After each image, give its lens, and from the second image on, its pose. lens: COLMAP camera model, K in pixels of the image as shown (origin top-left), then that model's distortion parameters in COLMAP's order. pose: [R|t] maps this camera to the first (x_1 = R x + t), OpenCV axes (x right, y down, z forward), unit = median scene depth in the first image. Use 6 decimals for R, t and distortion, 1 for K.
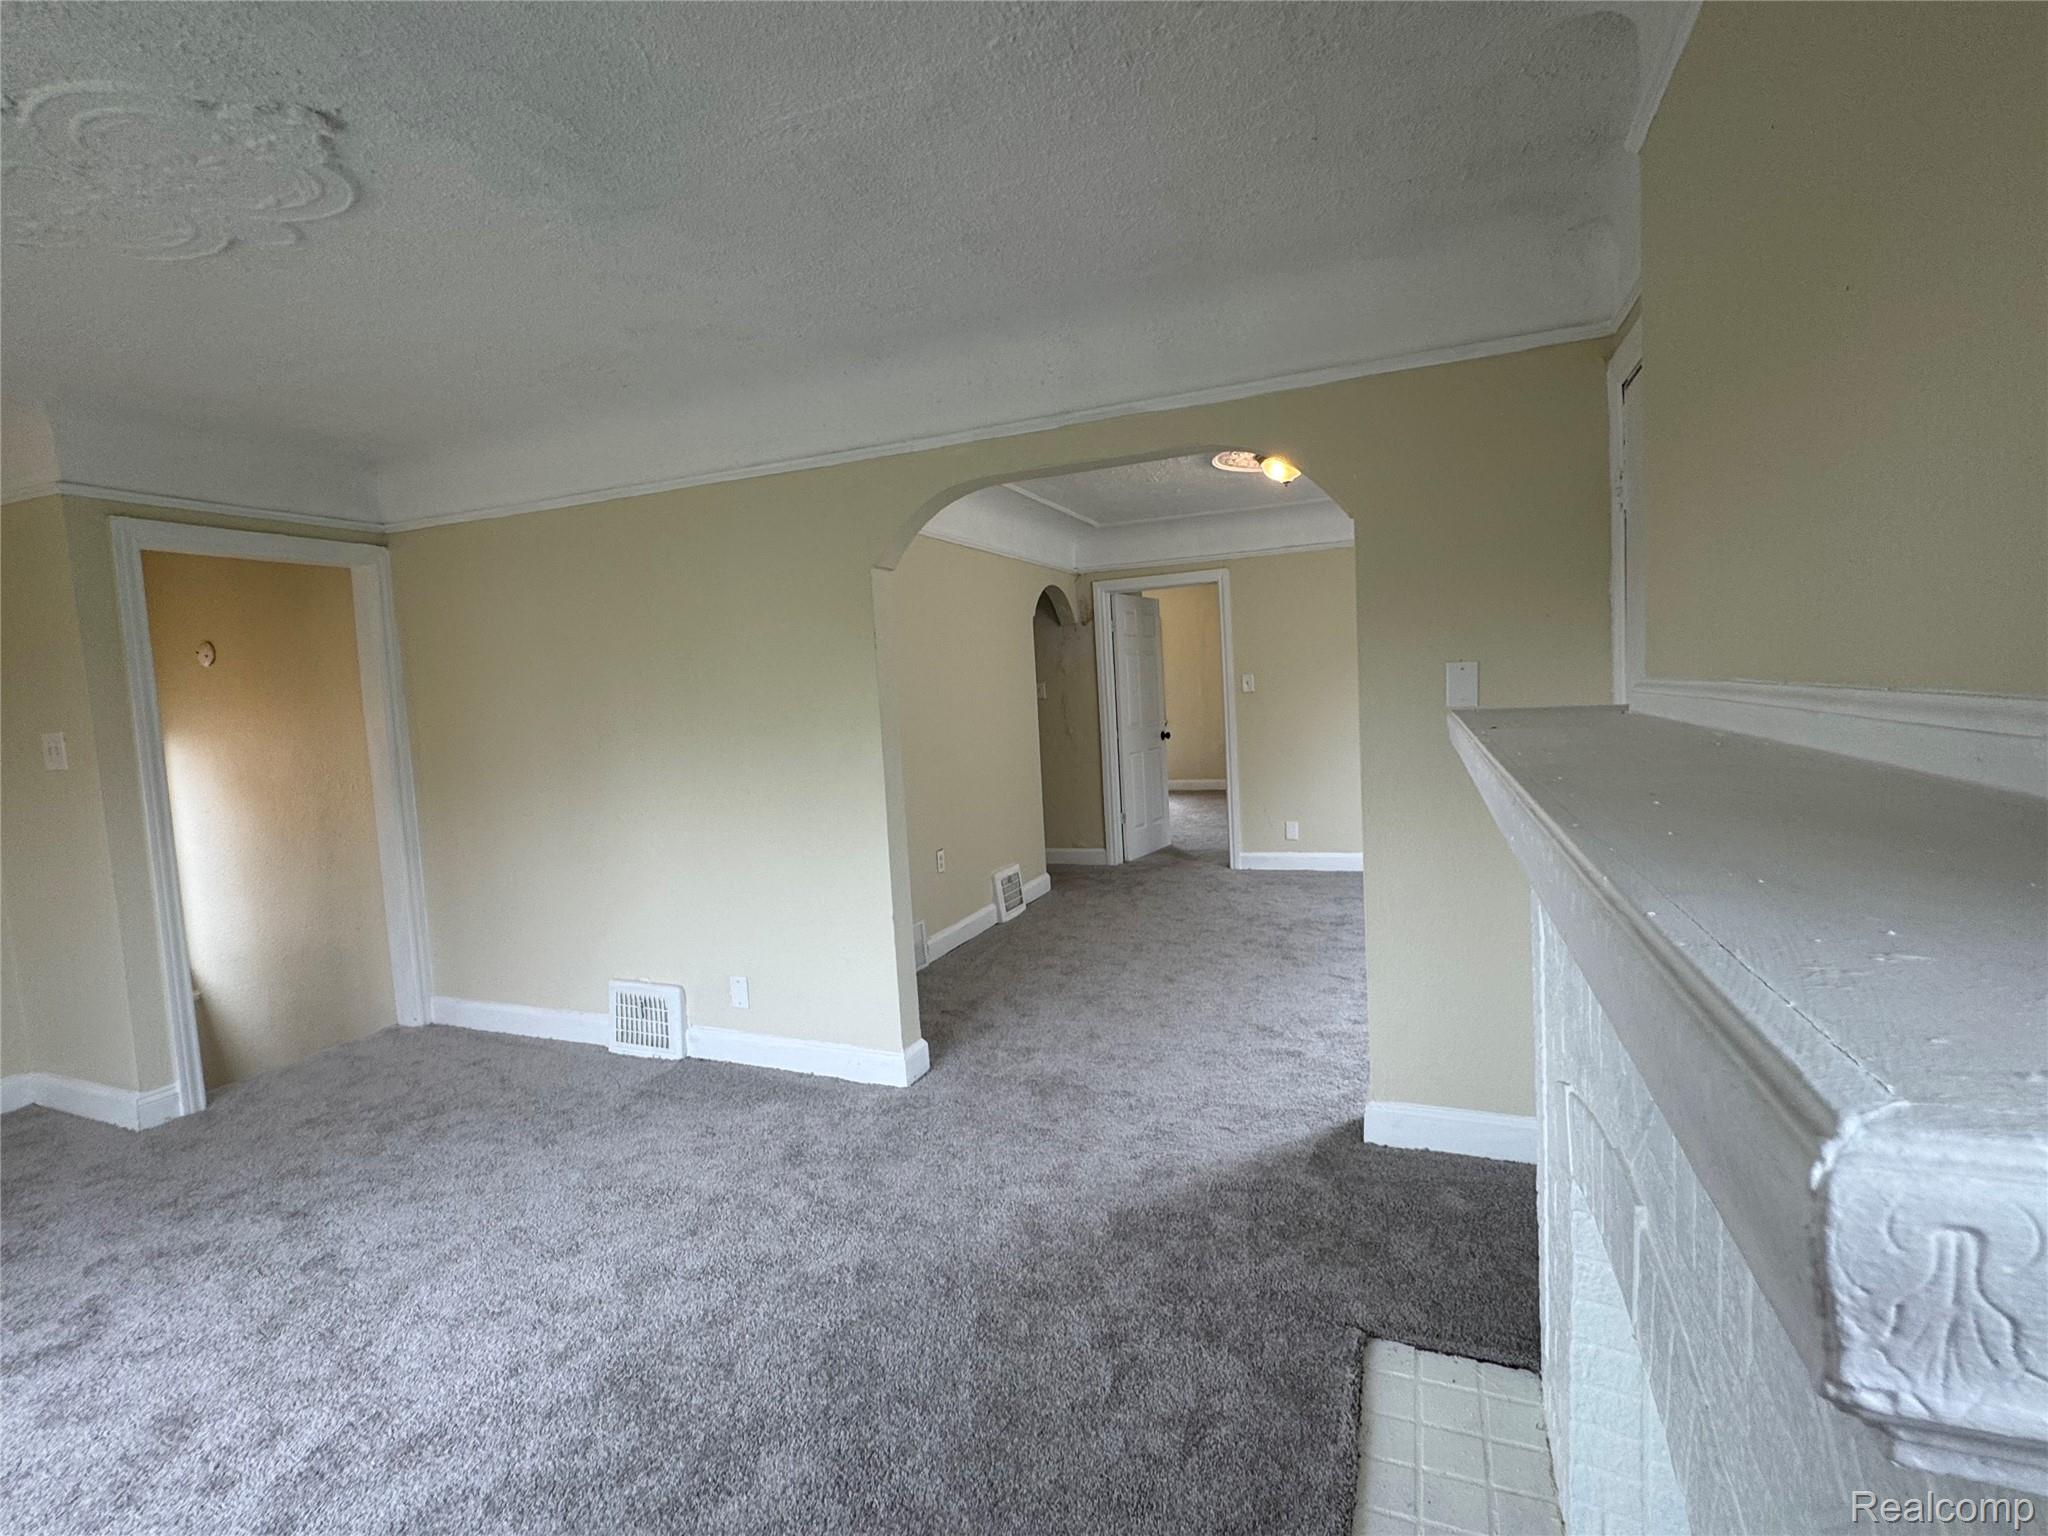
lens RADIAL K [[959.6, 0, 1023.8], [0, 959.6, 763.4], [0, 0, 1]] dist [-0.003402, 0.000175]
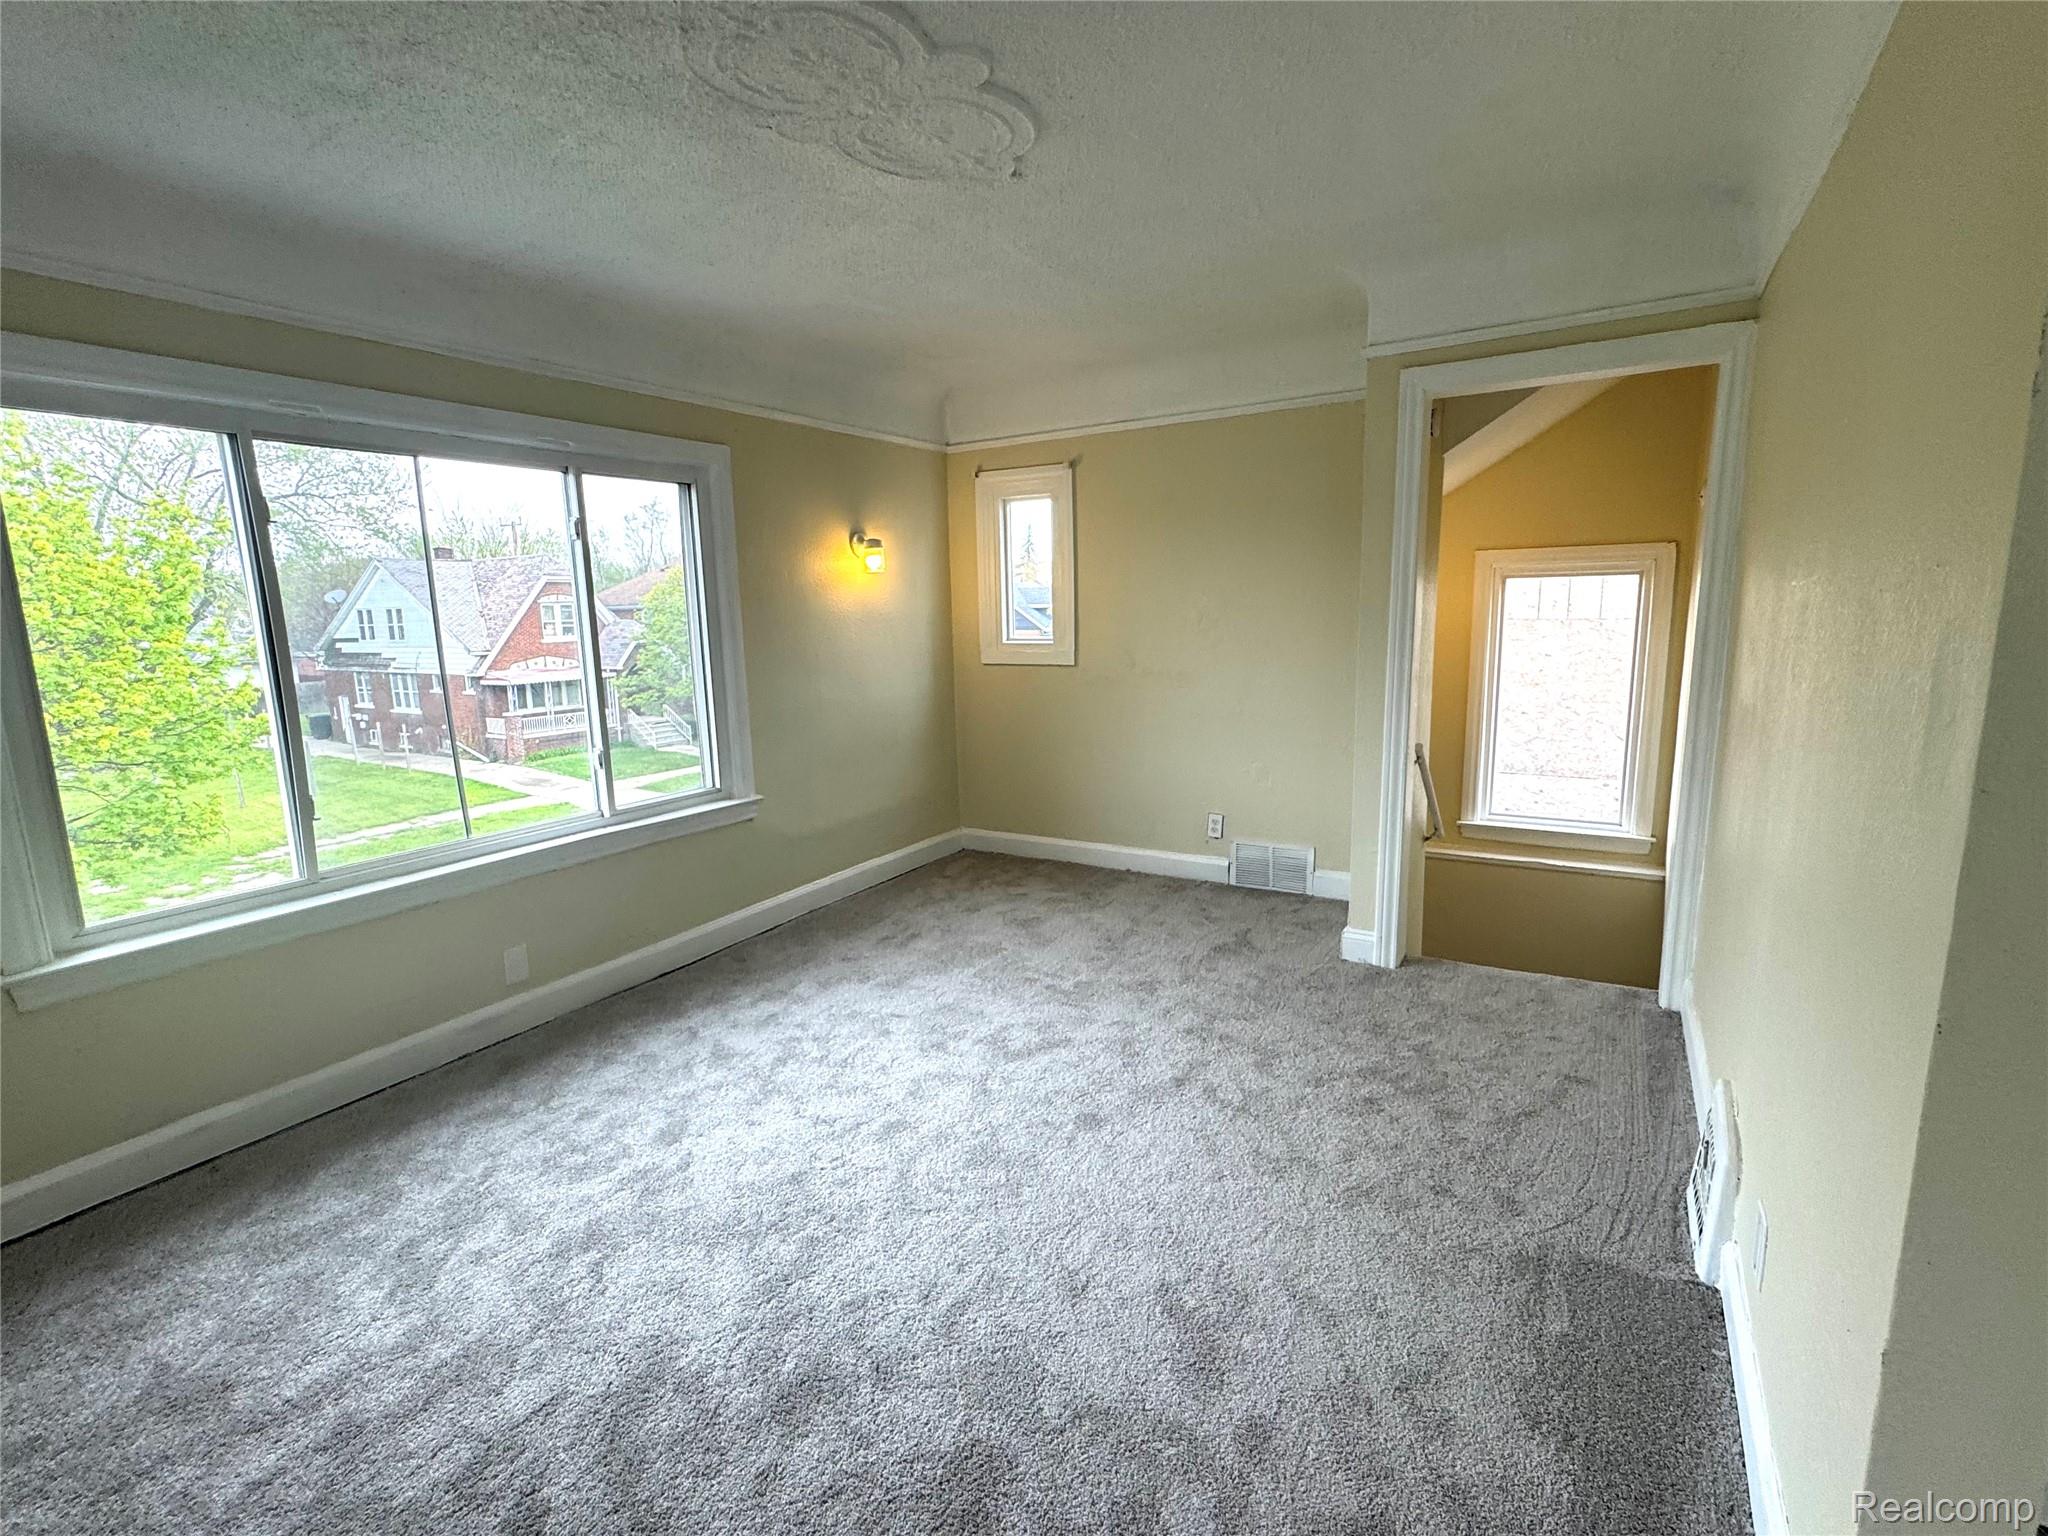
lens RADIAL K [[959.6, 0, 1034.1], [0, 959.6, 770.9], [0, 0, 1]] dist [-0.003402, 0.000175]
pose [[-0.153641, 0.223907, -0.962424, 0.098373], [-0.043923, 0.971478, 0.233026, -0.046202], [0.987150, 0.078075, -0.139424, 0.524344]]
